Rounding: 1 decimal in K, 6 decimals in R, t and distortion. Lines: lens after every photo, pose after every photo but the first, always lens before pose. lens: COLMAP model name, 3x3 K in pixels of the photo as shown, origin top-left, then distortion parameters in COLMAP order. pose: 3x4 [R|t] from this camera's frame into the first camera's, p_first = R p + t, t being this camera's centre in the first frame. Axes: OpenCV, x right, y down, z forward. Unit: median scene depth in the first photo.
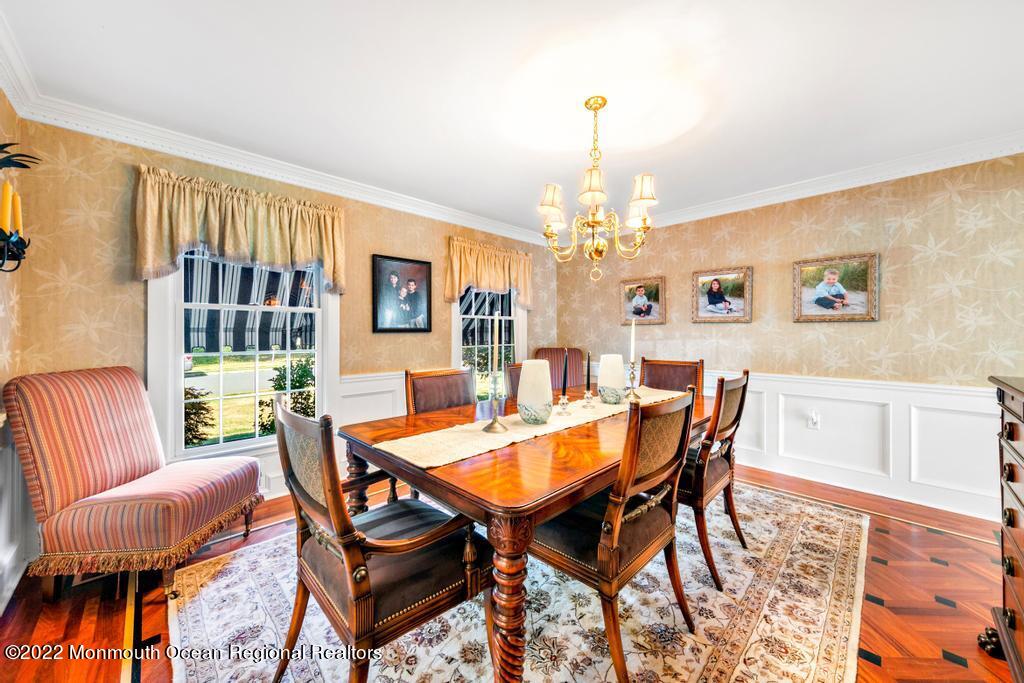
lens RADIAL K [[379.6, 0, 513.1], [0, 379.6, 333.7], [0, 0, 1]] dist [0.004039, 0.000234]
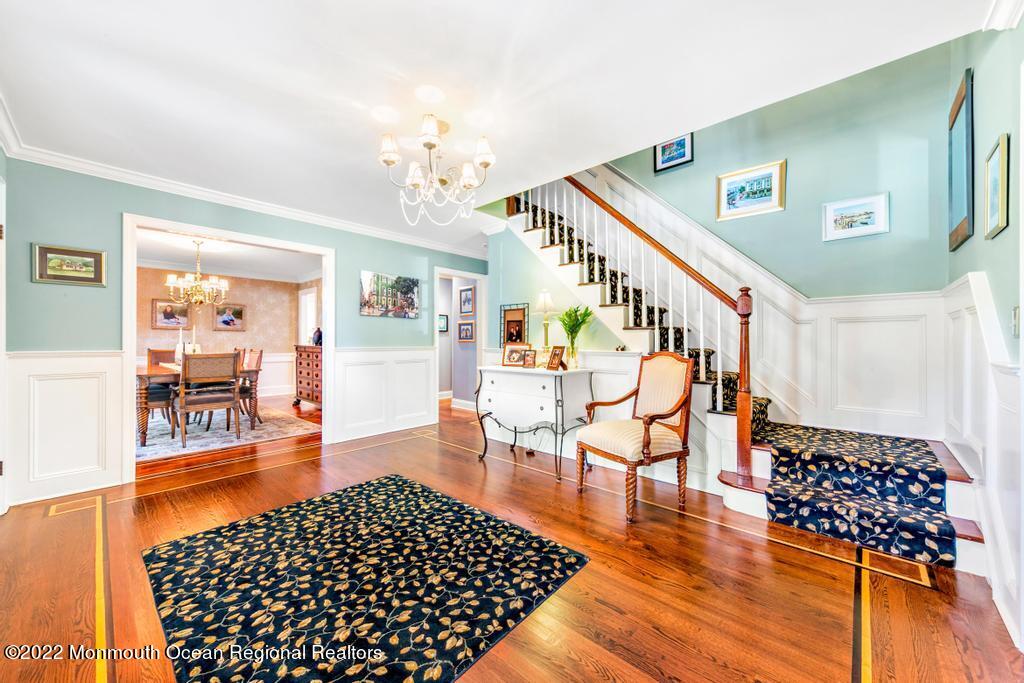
lens RADIAL K [[379.6, 0, 512.3], [0, 379.6, 340.9], [0, 0, 1]] dist [0.004039, 0.000234]
pose [[-0.048436, 0.002922, 0.998822, -1.686314], [0.000669, 0.999996, -0.002893, 0.040778], [-0.998826, 0.000528, -0.048438, -0.677192]]
